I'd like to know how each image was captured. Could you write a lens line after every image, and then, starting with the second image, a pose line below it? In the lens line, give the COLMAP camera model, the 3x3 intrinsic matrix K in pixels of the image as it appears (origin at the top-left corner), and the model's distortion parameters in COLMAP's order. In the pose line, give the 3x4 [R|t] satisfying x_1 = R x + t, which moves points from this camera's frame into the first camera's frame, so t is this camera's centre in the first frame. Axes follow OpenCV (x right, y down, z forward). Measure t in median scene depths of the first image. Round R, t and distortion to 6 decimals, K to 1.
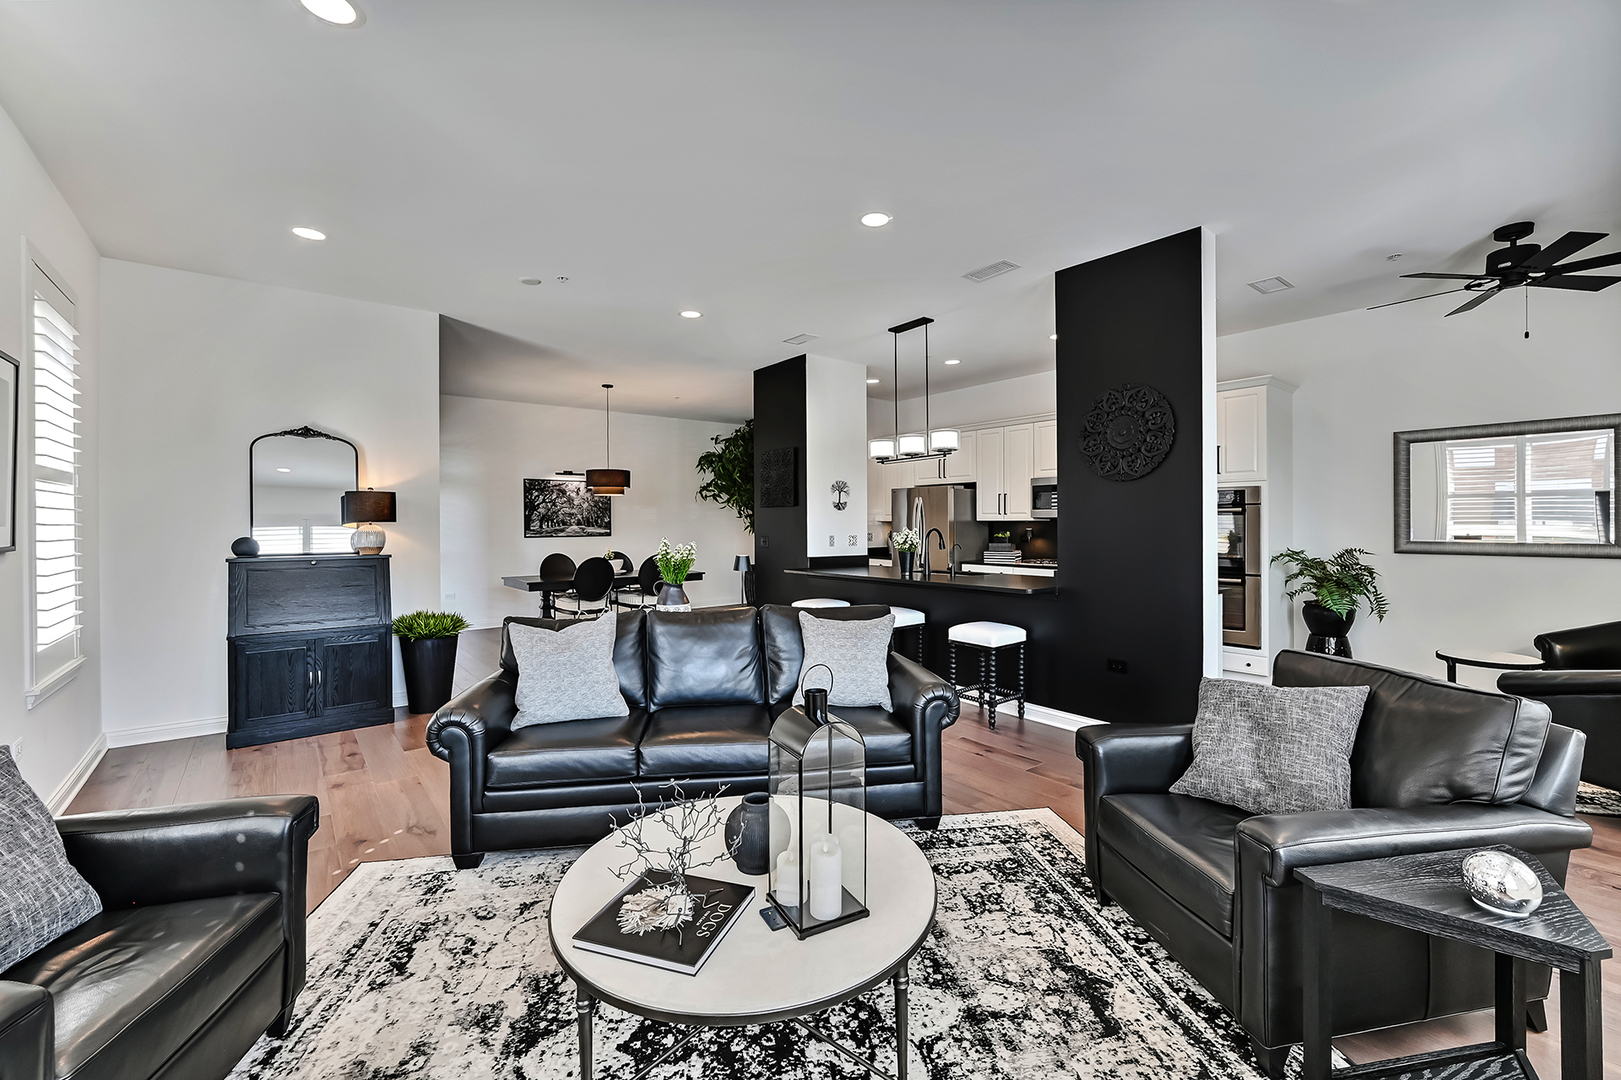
lens RADIAL K [[655.1, 0, 822.2], [0, 655.1, 522.6], [0, 0, 1]] dist [0.008270, -0.000187]
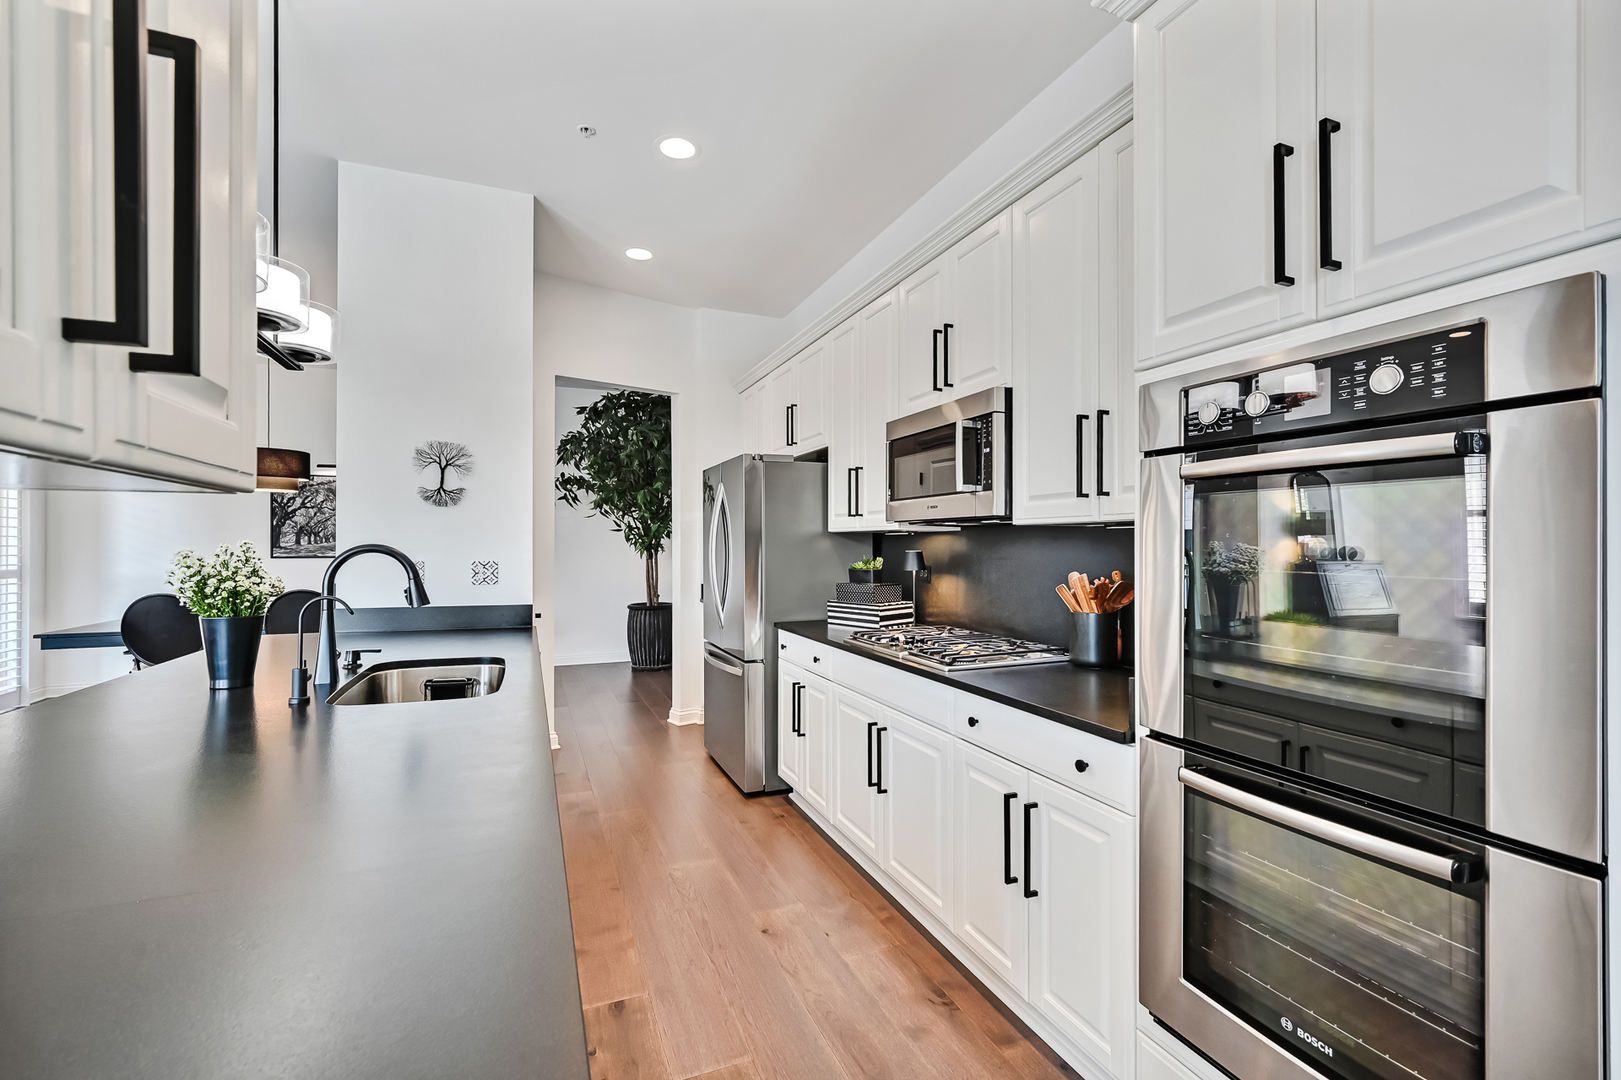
lens RADIAL K [[701.7, 0, 814.2], [0, 701.7, 542.2], [0, 0, 1]] dist [-0.002742, -0.000338]
pose [[0.958302, 0.003932, -0.285731, 0.531540], [-0.004348, 0.999990, -0.000823, 0.006949], [0.285725, 0.002031, 0.958310, 0.781962]]
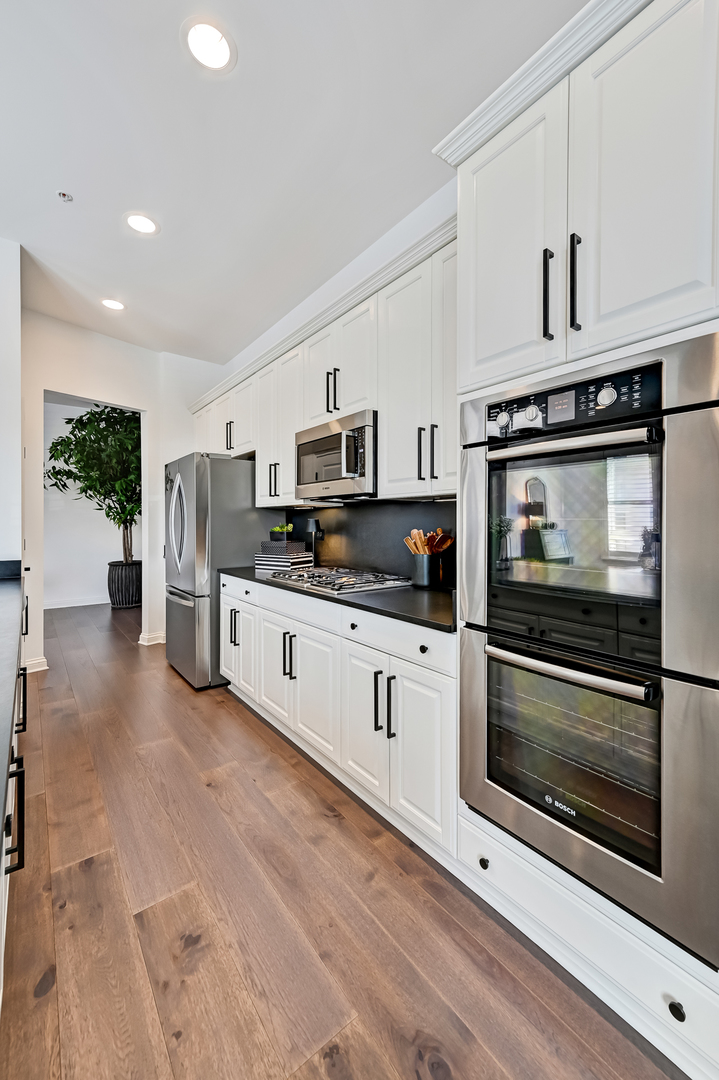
lens RADIAL K [[436.5, 0, 364.9], [0, 436.5, 524.8], [0, 0, 1]] dist [0.008270, -0.000187]
pose [[0.999664, 0.005350, -0.025362, 0.523577], [-0.005261, 0.999980, 0.003562, 0.018814], [0.025380, -0.003428, 0.999672, 0.812661]]
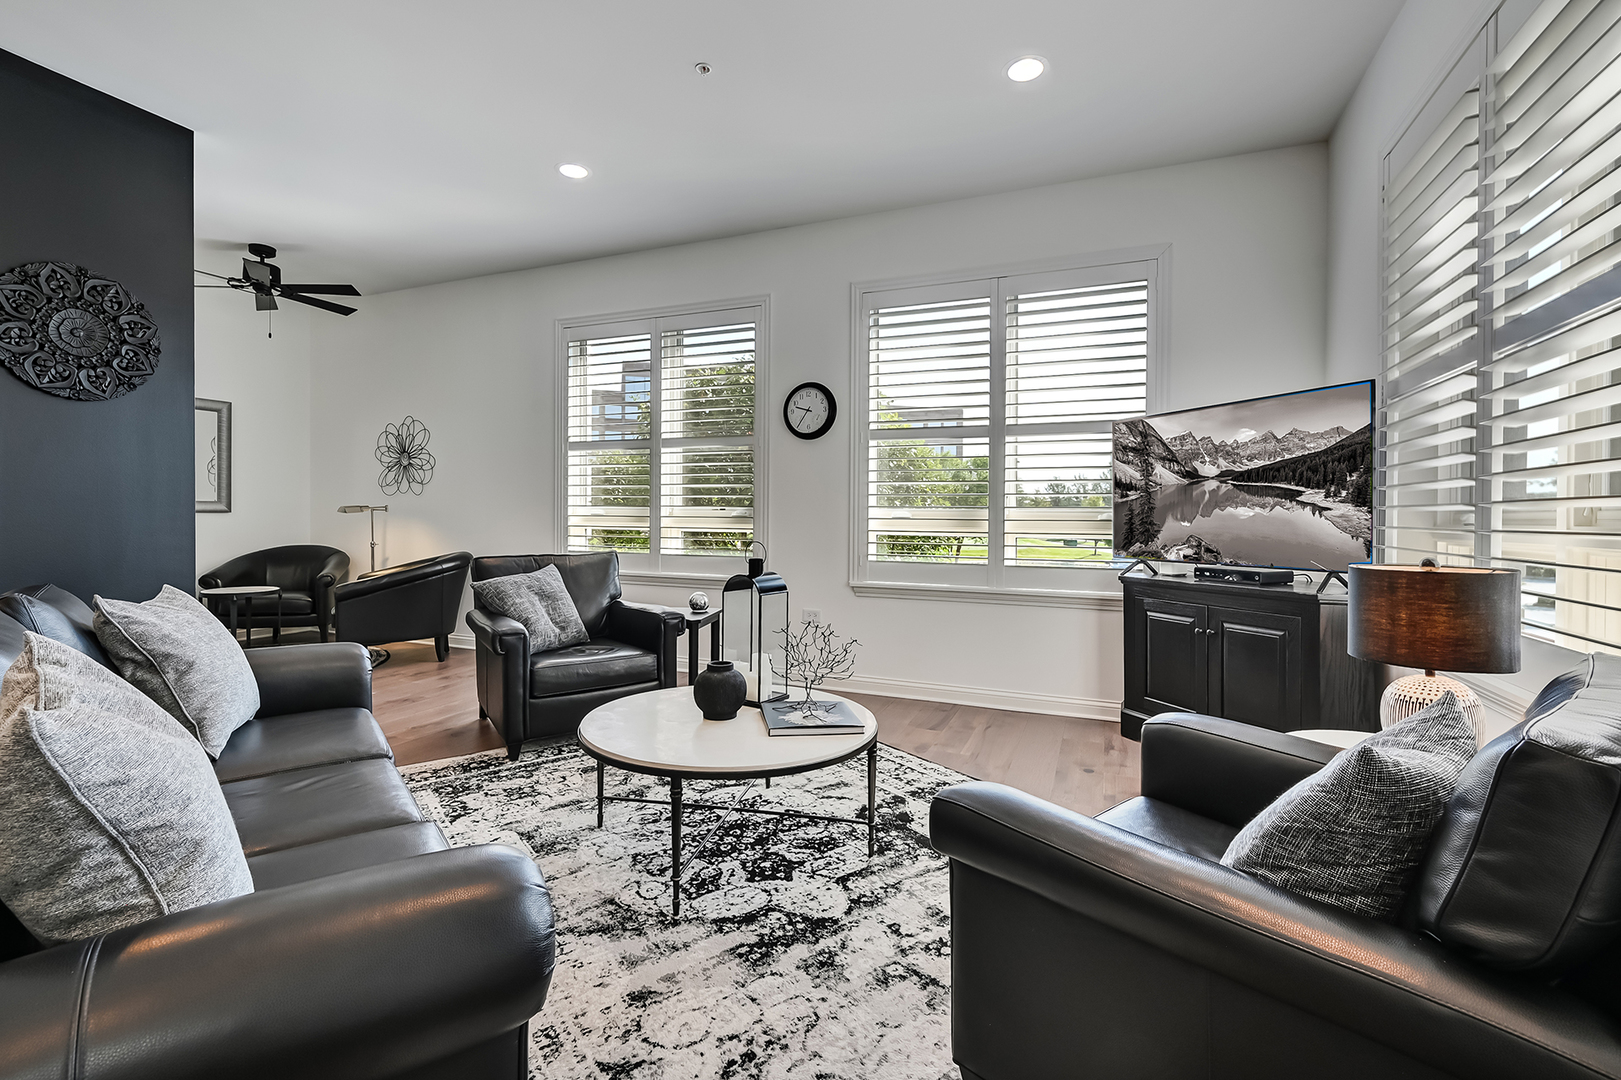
lens RADIAL K [[732.9, 0, 780.3], [0, 732.9, 513.6], [0, 0, 1]] dist [0.026497, -0.000450]
pose [[-0.429289, 0.004369, 0.903156, -0.473424], [-0.004619, 0.999965, -0.007033, 0.048853], [-0.903155, -0.007191, -0.429254, 0.503449]]
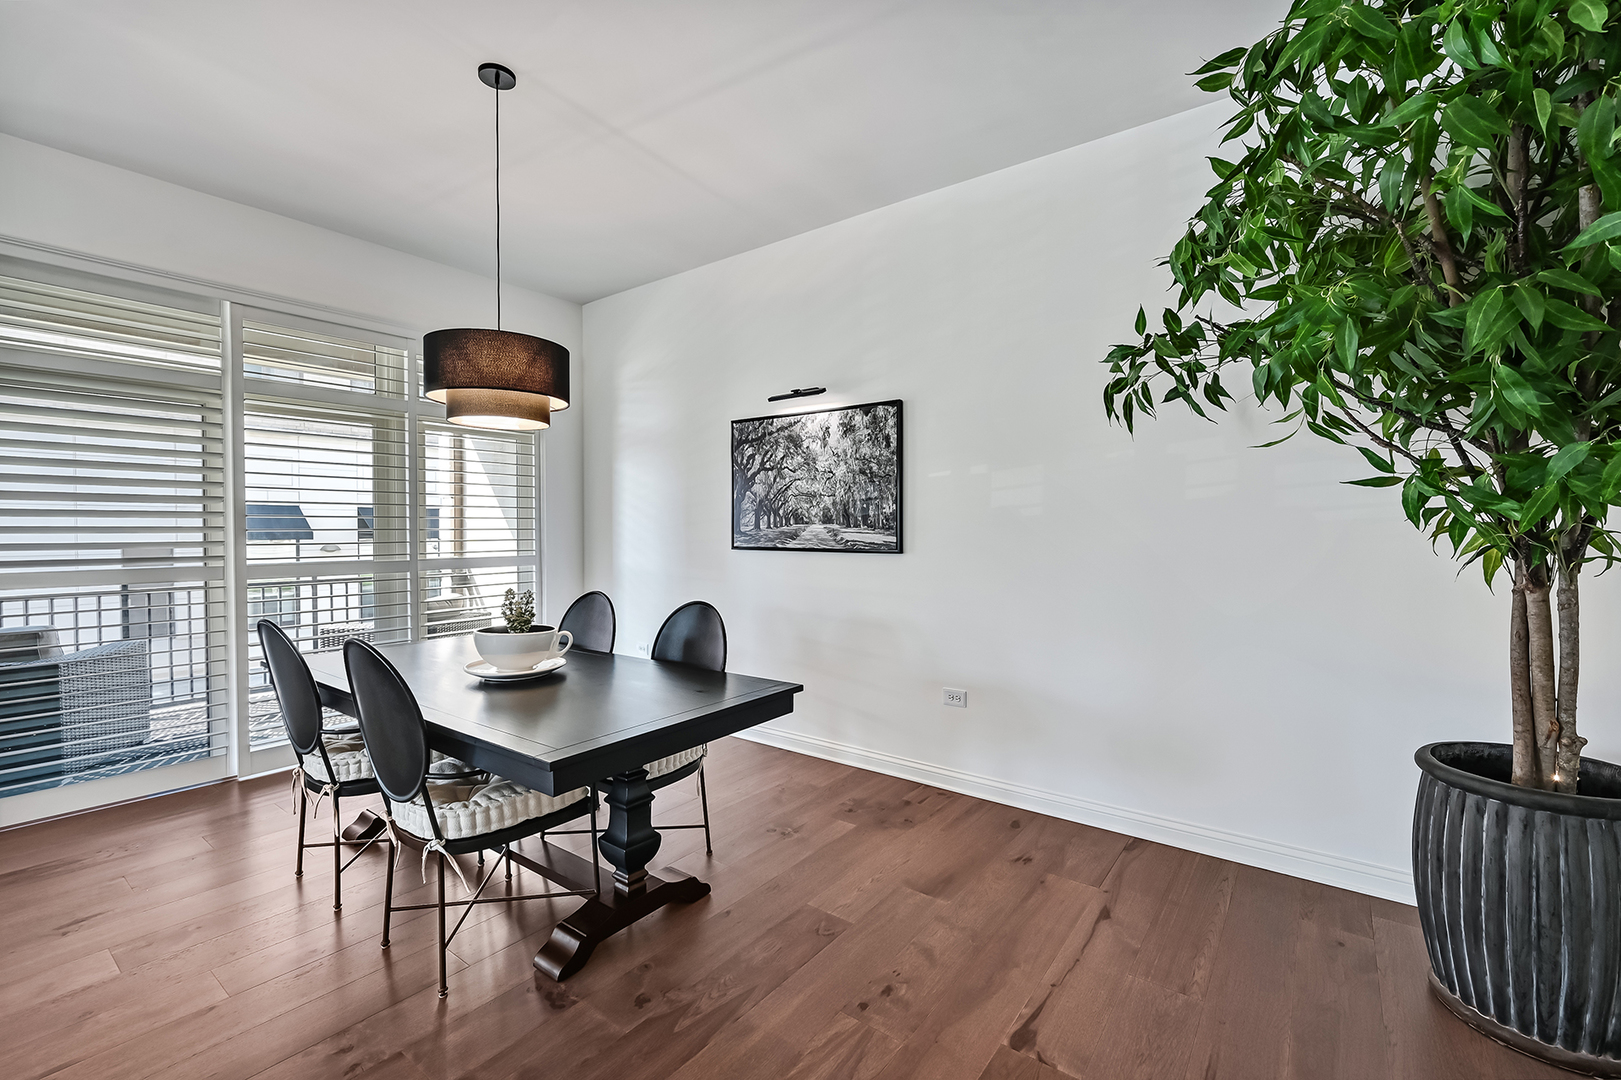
lens RADIAL K [[692.2, 0, 810.5], [0, 692.2, 540.0], [0, 0, 1]] dist [-0.001637, -0.000284]
pose [[0.244545, 0.024970, -0.969316, 0.054730], [-0.001194, 0.999675, 0.025451, 0.006888], [0.969637, -0.005066, 0.244496, 1.608662]]
